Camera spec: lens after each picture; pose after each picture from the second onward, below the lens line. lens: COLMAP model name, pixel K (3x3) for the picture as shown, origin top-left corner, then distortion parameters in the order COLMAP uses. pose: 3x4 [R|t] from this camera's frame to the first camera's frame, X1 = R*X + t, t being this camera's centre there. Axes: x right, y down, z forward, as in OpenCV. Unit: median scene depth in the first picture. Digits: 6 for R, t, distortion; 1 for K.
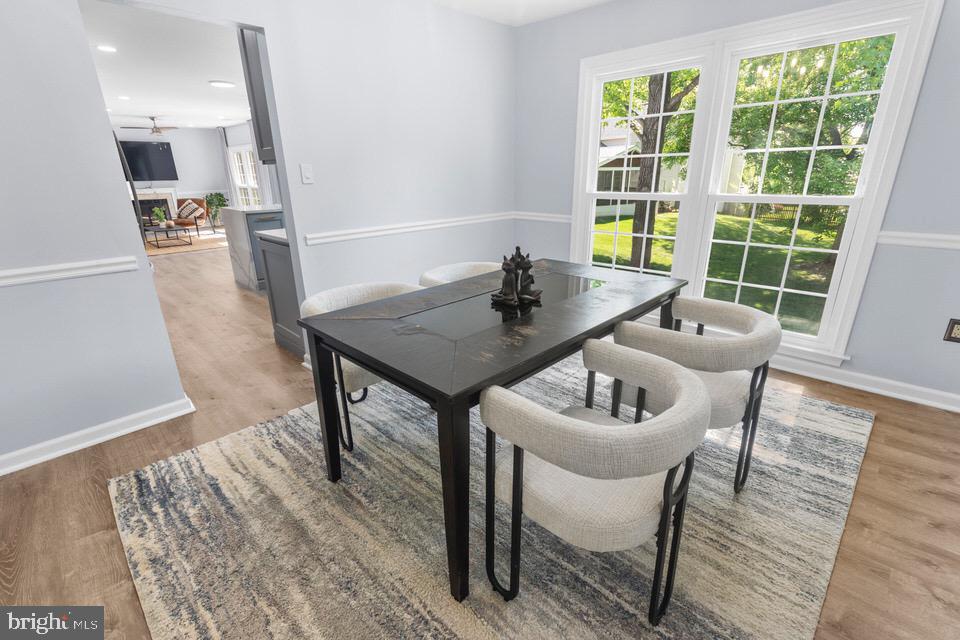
lens RADIAL K [[428.9, 0, 477.1], [0, 428.9, 323.6], [0, 0, 1]] dist [0.002187, -0.000417]
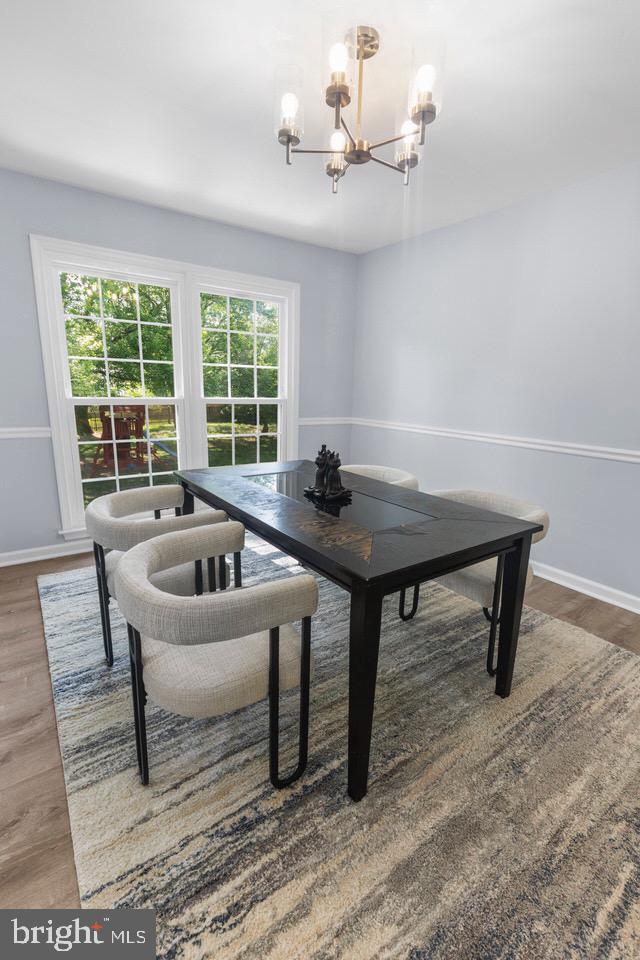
lens RADIAL K [[428.9, 0, 331.9], [0, 428.9, 482.8], [0, 0, 1]] dist [0.002187, -0.000417]
pose [[0.163442, -0.195217, 0.967046, -1.376179], [0.298784, 0.943986, 0.140064, -0.335940], [-0.940221, 0.266045, 0.212615, 1.141271]]
